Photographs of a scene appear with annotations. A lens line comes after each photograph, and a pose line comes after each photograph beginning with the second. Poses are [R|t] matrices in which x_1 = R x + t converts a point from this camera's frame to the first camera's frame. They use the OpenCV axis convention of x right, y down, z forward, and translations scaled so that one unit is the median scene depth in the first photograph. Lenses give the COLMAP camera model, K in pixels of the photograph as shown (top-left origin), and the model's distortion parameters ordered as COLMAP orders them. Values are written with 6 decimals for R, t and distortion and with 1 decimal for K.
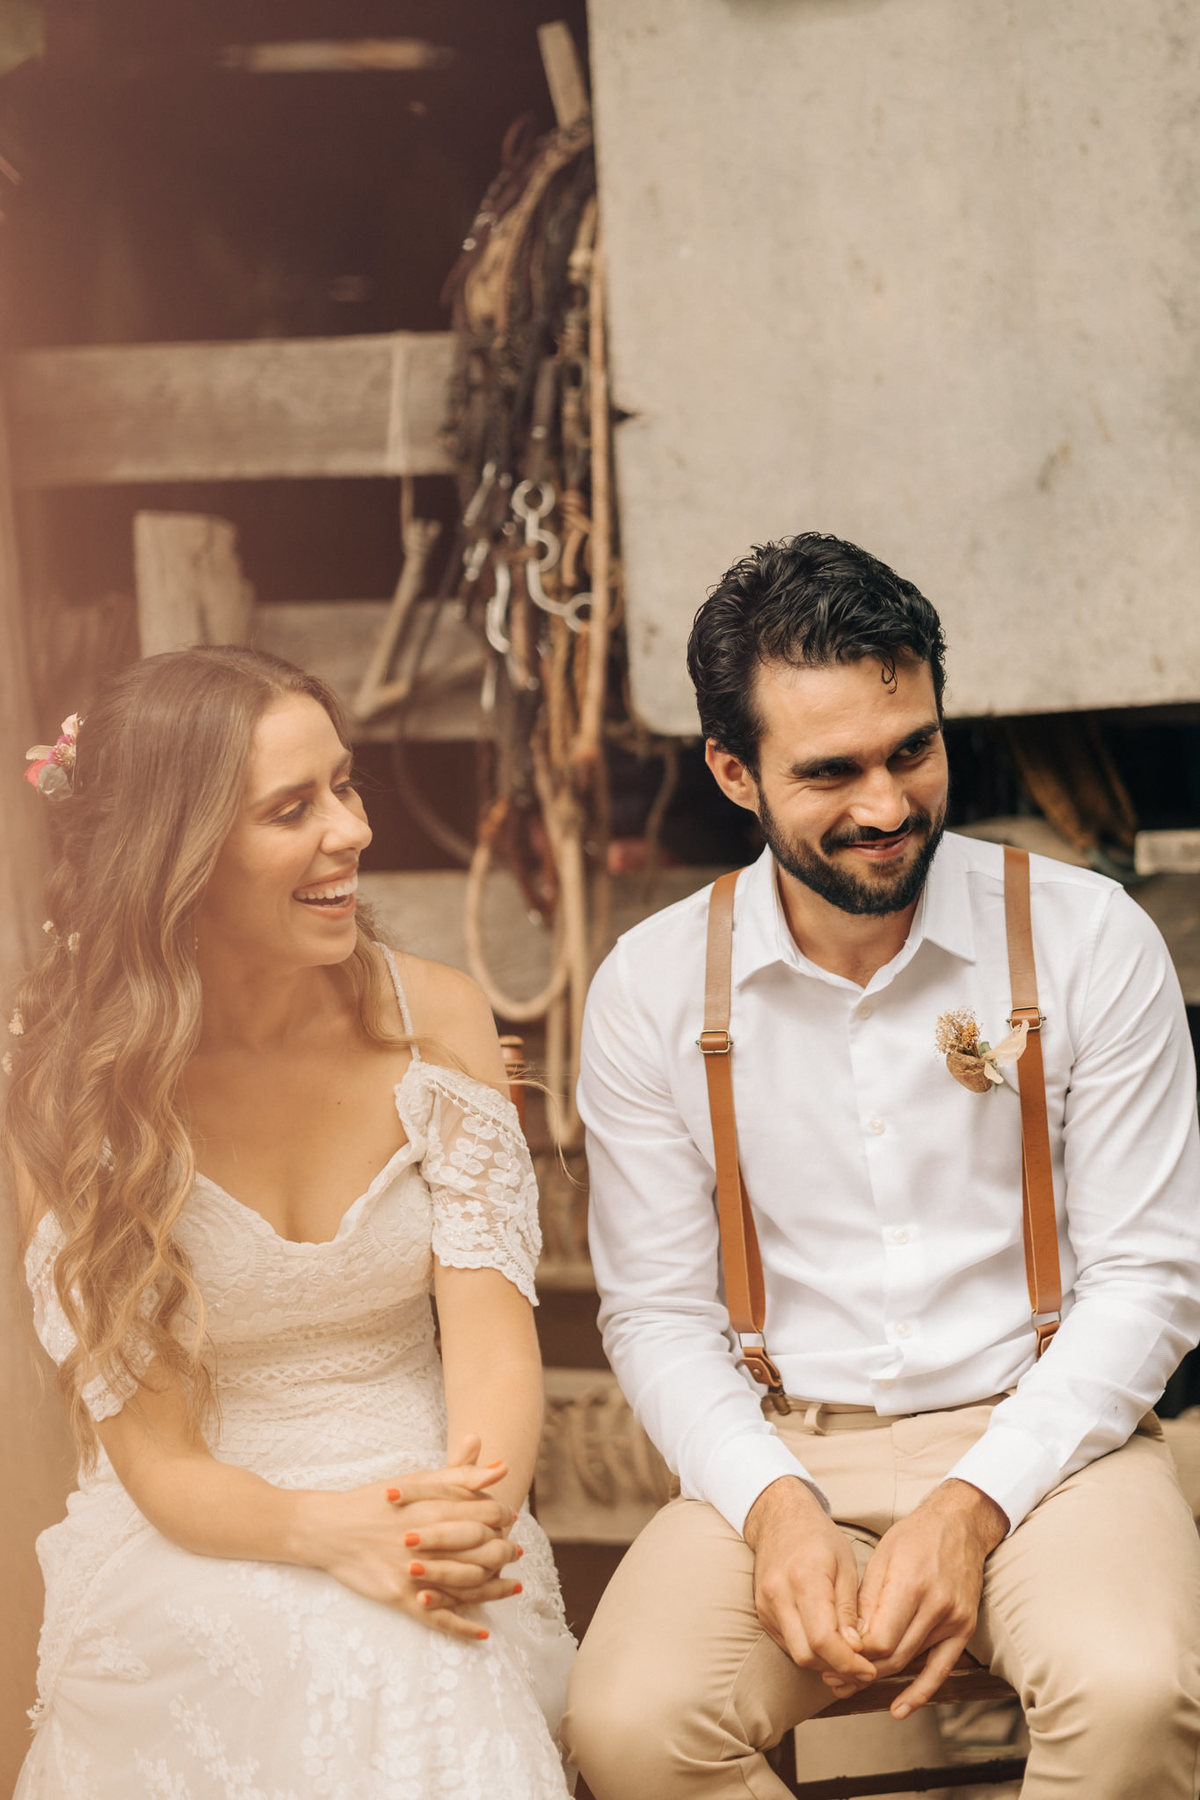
lens RADIAL K [[4801.8, 0, 588.8], [0, 4801.8, 900.1], [0, 0, 1]] dist [0.006359, 0.000000]
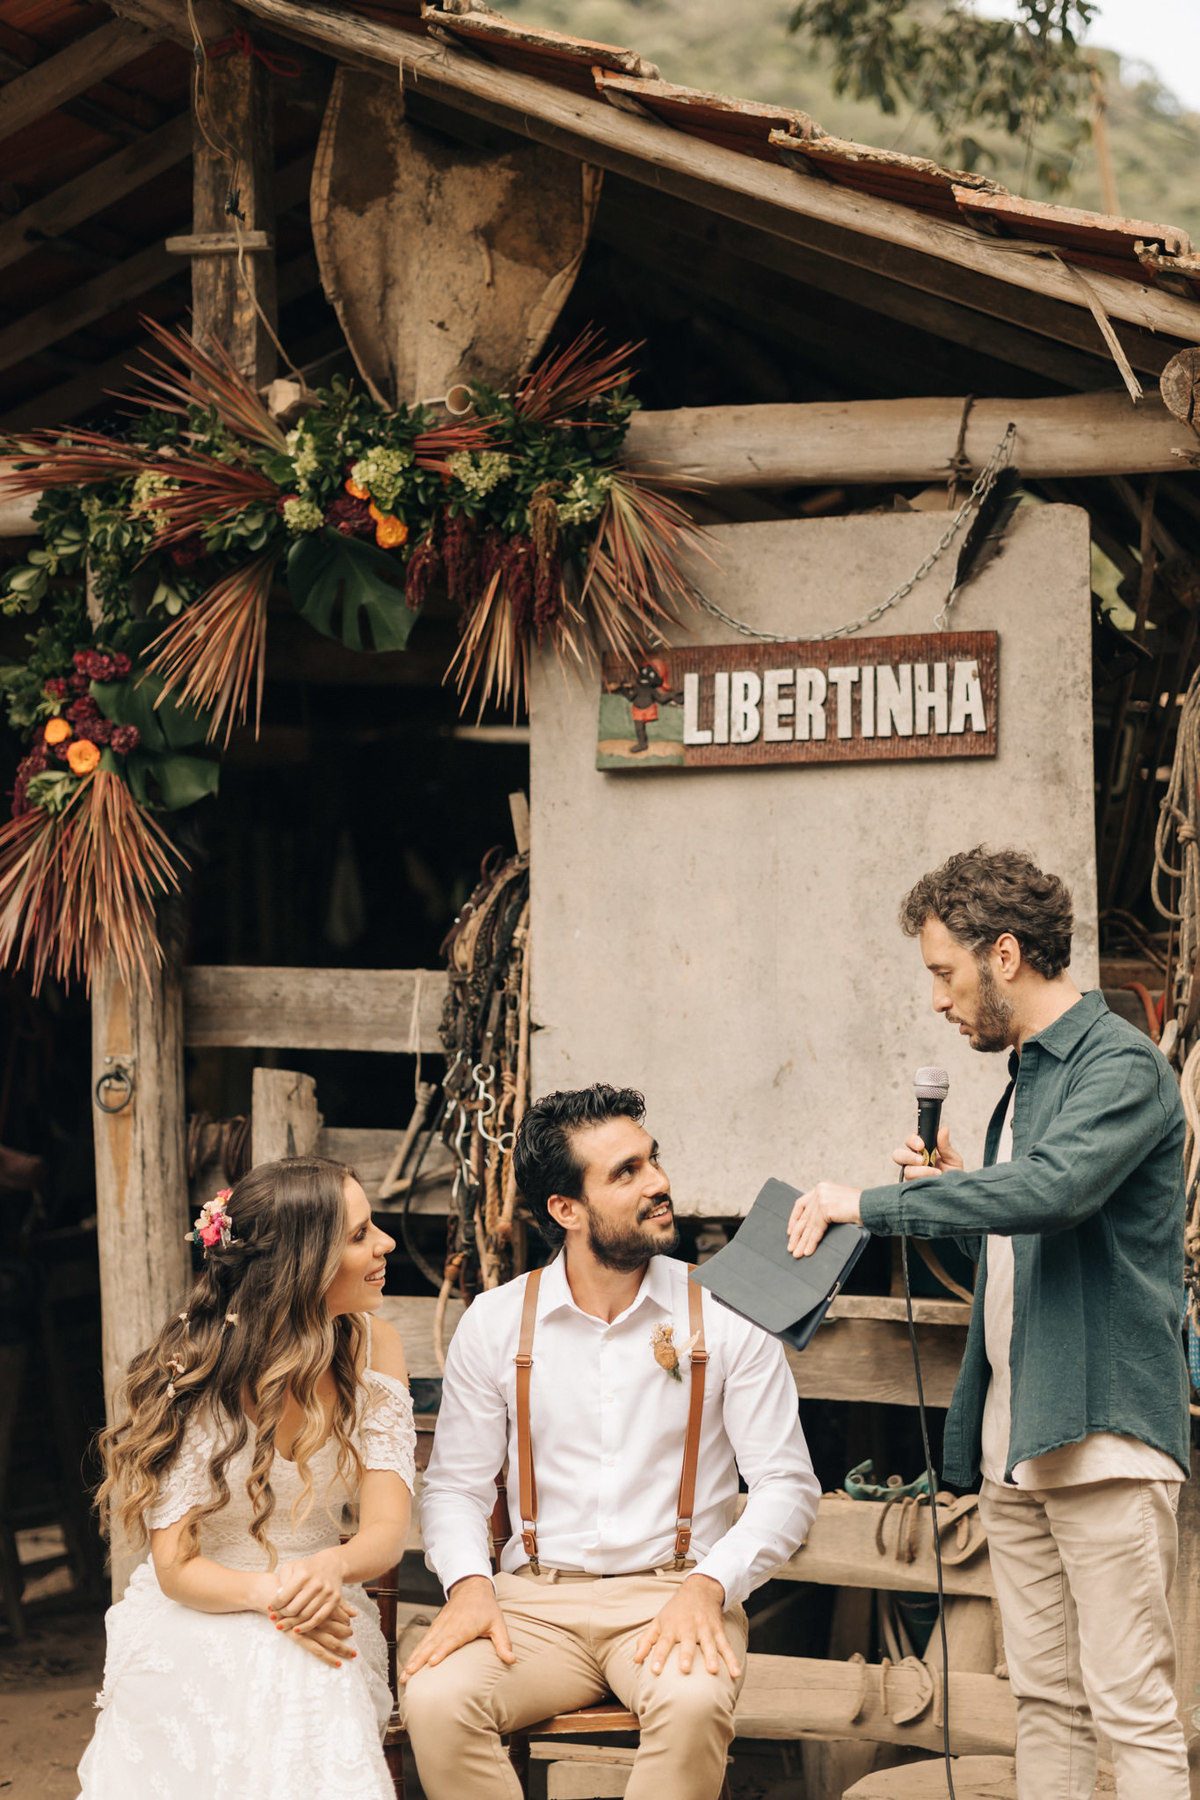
lens RADIAL K [[4801.8, 0, 591.9], [0, 4801.8, 909.7], [0, 0, 1]] dist [0.006359, 0.000000]
pose [[0.995779, 0.056432, -0.072387, 0.143768], [-0.064055, 0.992116, -0.107720, 0.038033], [0.065737, 0.111902, 0.991543, -0.665888]]
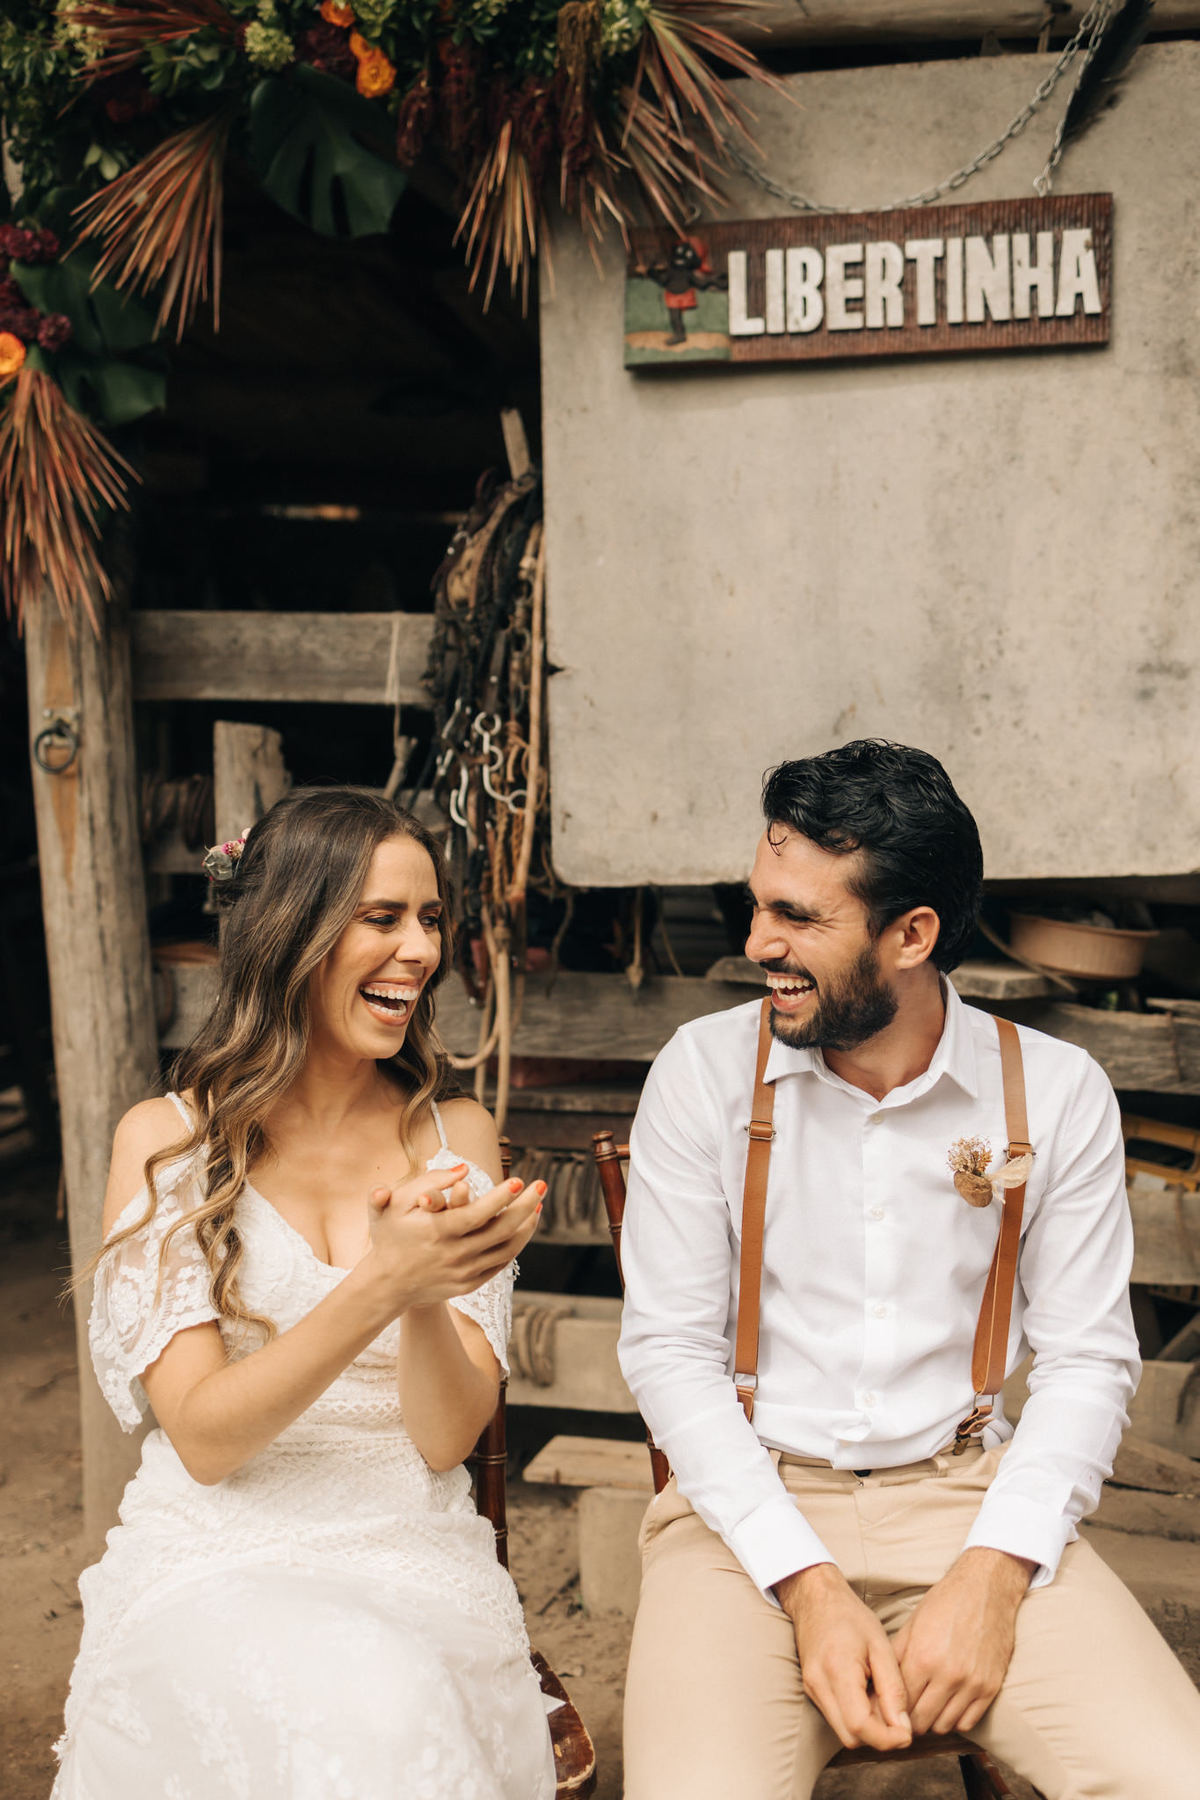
lens RADIAL K [[2039.1, 0, 640.4], [0, 2039.1, 915.7], [0, 0, 1]] dist [-0.001873, 0.000000]
pose [[0.992571, 0.041463, 0.114380, -0.034208], [-0.040941, 0.999138, -0.006914, -0.021558], [-0.114568, 0.002179, 0.993413, 0.366253]]
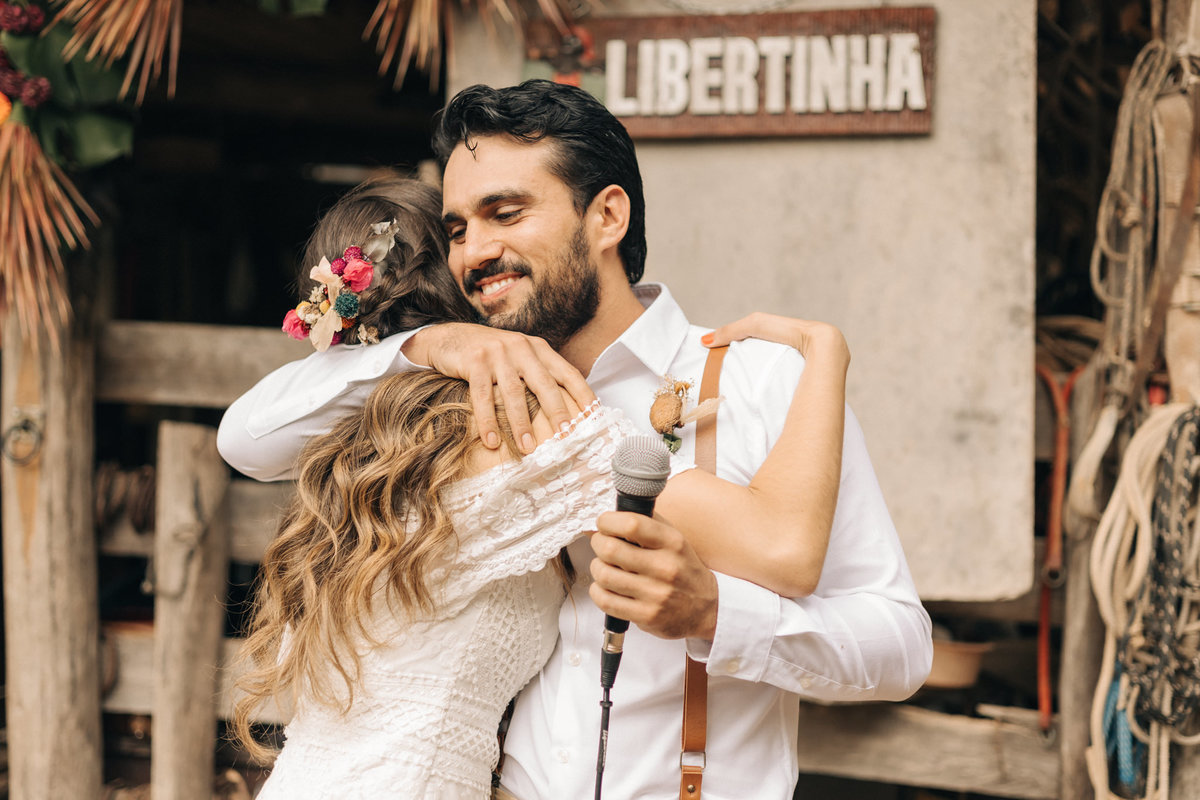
lens RADIAL K [[2218.2, 0, 608.6], [0, 2218.2, 394.5], [0, 0, 1]] dist [0.023575, 0.000000]
pose [[0.995295, 0.085232, 0.046080, 0.026979], [-0.081646, 0.993852, -0.074781, -0.046222], [-0.052171, 0.070667, 0.996135, 0.215187]]
